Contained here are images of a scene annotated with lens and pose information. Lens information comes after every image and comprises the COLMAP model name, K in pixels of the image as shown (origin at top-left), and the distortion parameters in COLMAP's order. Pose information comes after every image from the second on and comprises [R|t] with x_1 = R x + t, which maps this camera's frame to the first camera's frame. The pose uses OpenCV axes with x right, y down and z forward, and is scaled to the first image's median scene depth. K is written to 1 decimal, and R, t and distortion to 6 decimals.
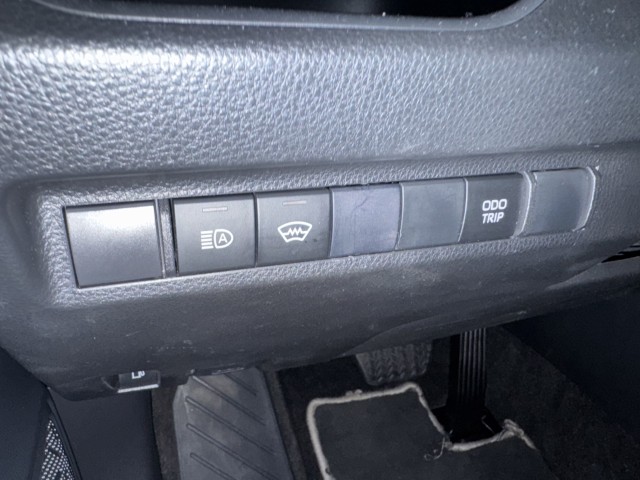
lens RADIAL K [[436.4, 0, 287.4], [0, 436.4, 243.4], [0, 0, 1]] dist [-0.030088, 0.028303]
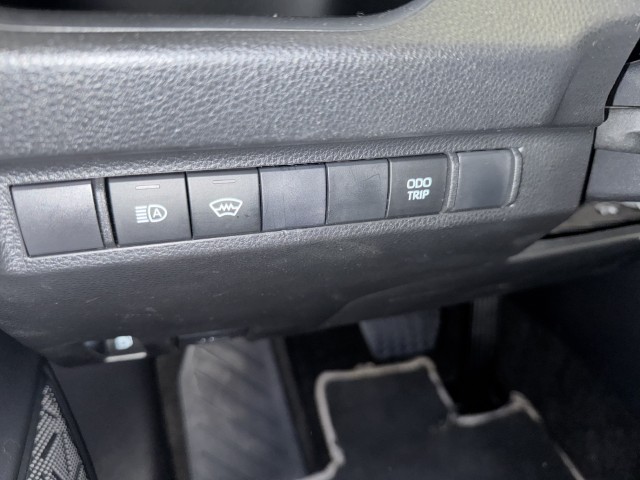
lens RADIAL K [[449.7, 0, 320.0], [0, 449.7, 240.0], [0, 0, 1]] dist [0.036138, -0.128667]
pose [[0.999944, 0.003146, 0.010061, 0.246207], [-0.003646, 0.998736, 0.050127, -0.002672], [-0.009890, -0.050161, 0.998692, -0.152746]]
